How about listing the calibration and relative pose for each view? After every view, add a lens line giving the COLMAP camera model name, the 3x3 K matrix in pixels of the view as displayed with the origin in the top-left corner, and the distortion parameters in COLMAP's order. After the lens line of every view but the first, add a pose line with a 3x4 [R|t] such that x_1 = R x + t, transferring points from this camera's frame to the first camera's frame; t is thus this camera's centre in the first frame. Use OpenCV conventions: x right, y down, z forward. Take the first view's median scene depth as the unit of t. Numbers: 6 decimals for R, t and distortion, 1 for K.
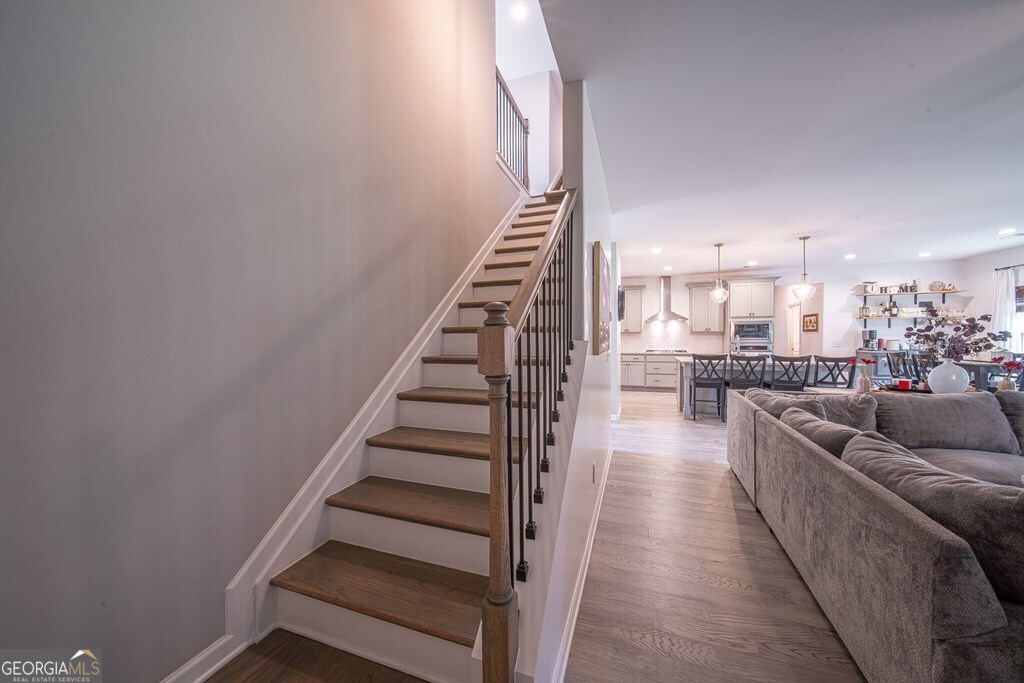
lens RADIAL K [[347.2, 0, 515.4], [0, 347.2, 337.9], [0, 0, 1]] dist [0.000048, -0.000008]
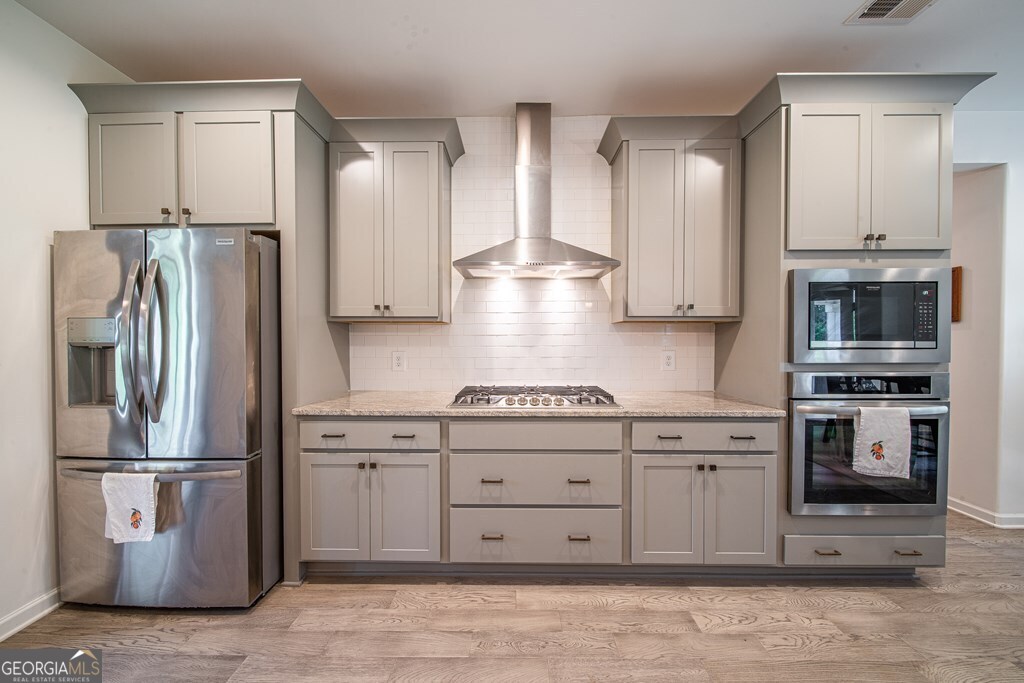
lens RADIAL K [[363.9, 0, 510.1], [0, 363.9, 340.4], [0, 0, 1]] dist [-0.000120, 0.000041]
pose [[0.949139, 0.000862, 0.314855, 0.377647], [-0.001690, 0.999996, 0.002358, -0.001198], [-0.314852, -0.002771, 0.949137, 0.853469]]
